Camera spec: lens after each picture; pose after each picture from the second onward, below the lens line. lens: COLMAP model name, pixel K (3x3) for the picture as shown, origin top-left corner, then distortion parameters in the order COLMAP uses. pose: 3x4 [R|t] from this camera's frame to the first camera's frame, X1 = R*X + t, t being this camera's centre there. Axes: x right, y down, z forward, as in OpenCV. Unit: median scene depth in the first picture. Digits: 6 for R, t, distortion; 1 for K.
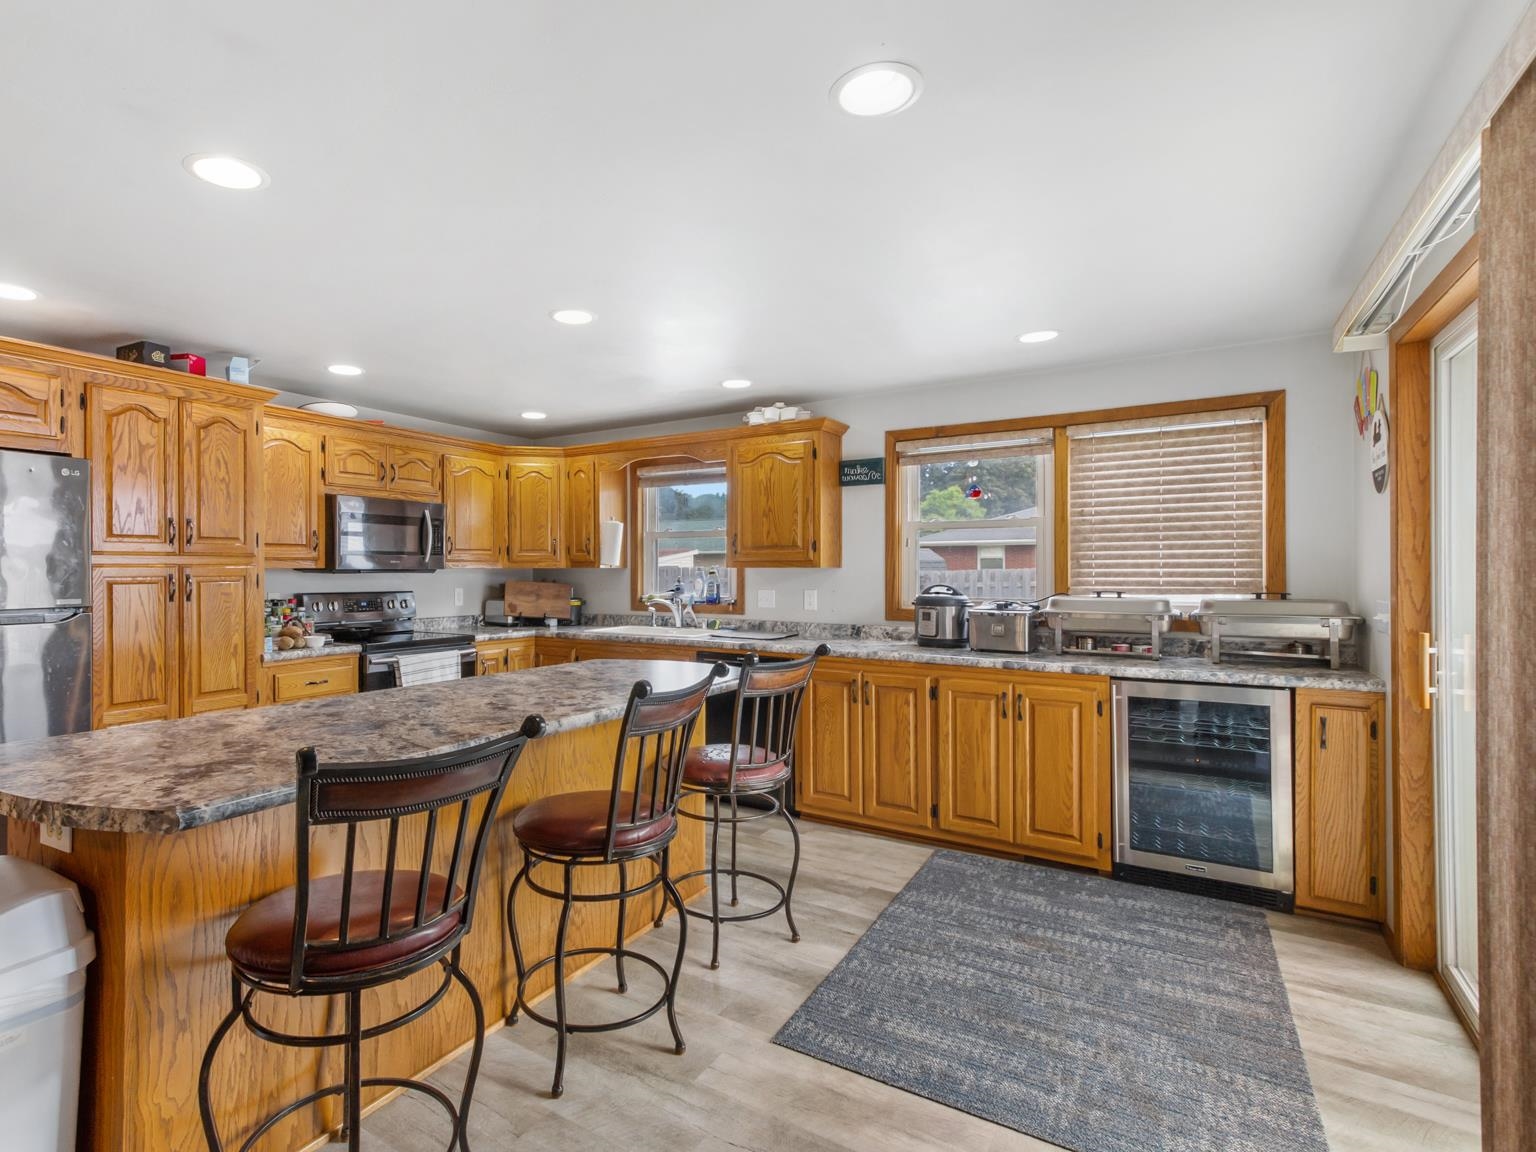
lens RADIAL K [[701.3, 0, 772.0], [0, 701.3, 573.2], [0, 0, 1]] dist [-0.002220, 0.000125]
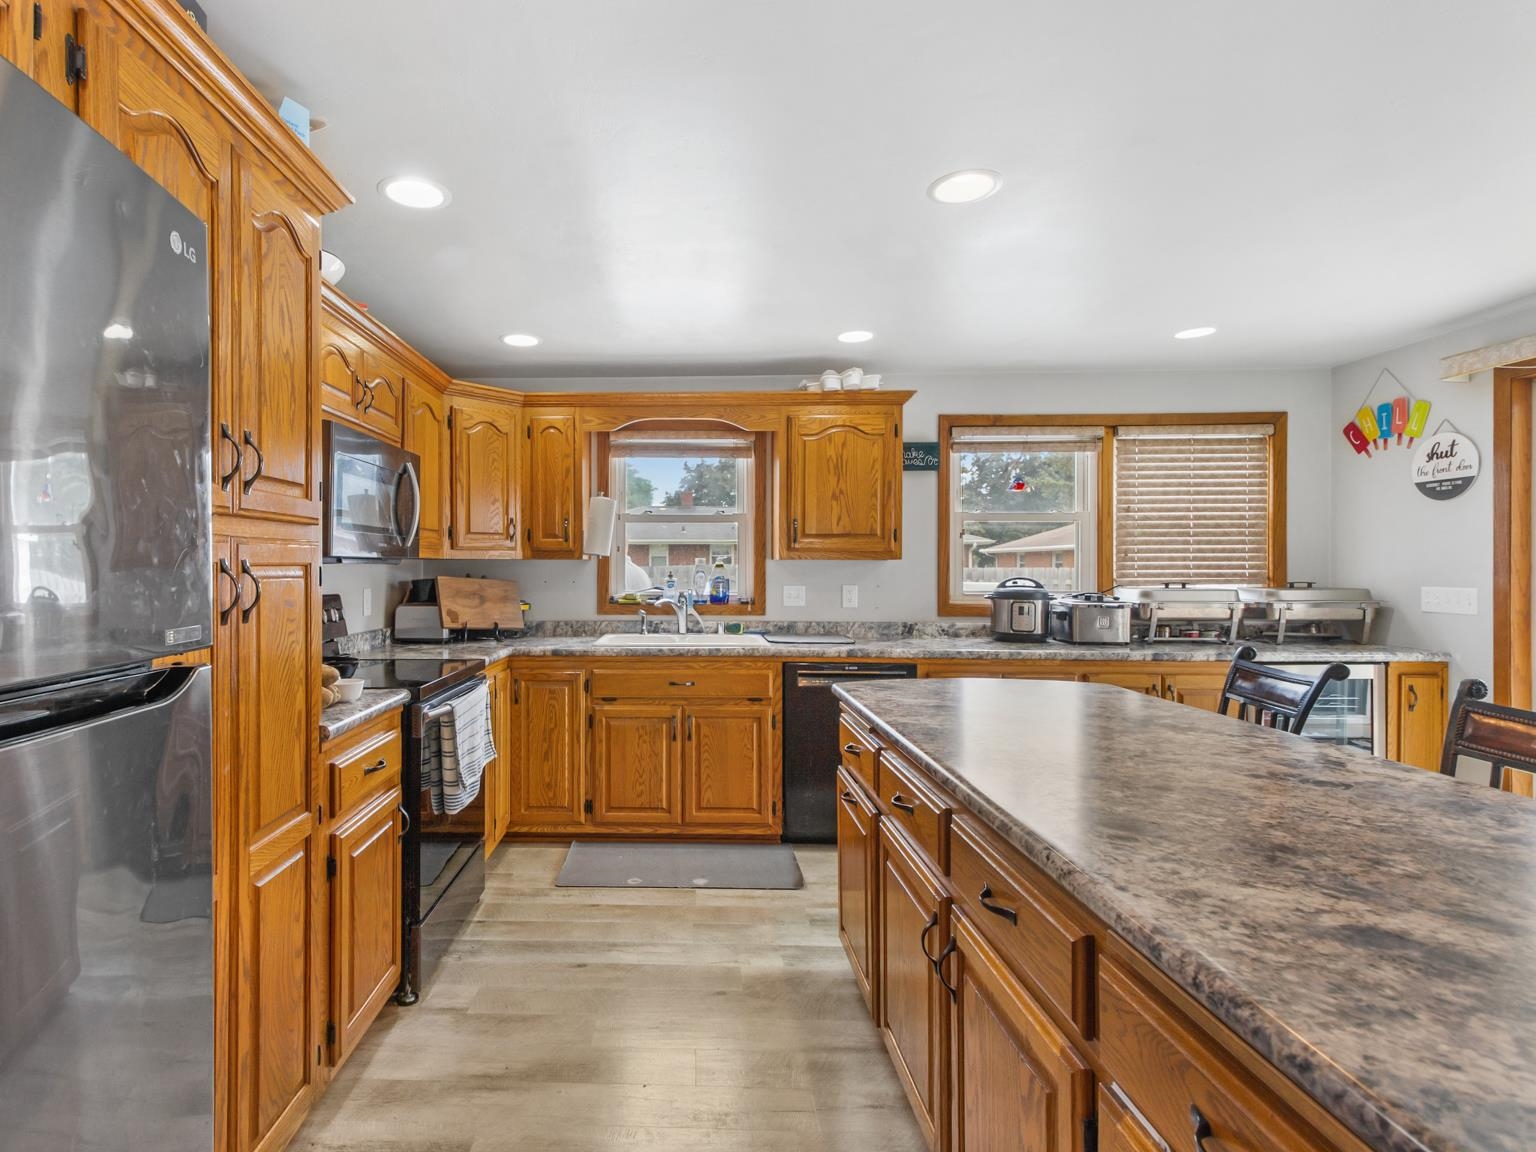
lens RADIAL K [[684.1, 0, 767.2], [0, 684.1, 569.8], [0, 0, 1]] dist [0.011920, -0.000142]
pose [[0.885420, -0.000650, 0.464791, -0.522689], [0.001103, 0.999999, -0.000701, 0.005916], [-0.464790, 0.001134, 0.885420, 0.331098]]
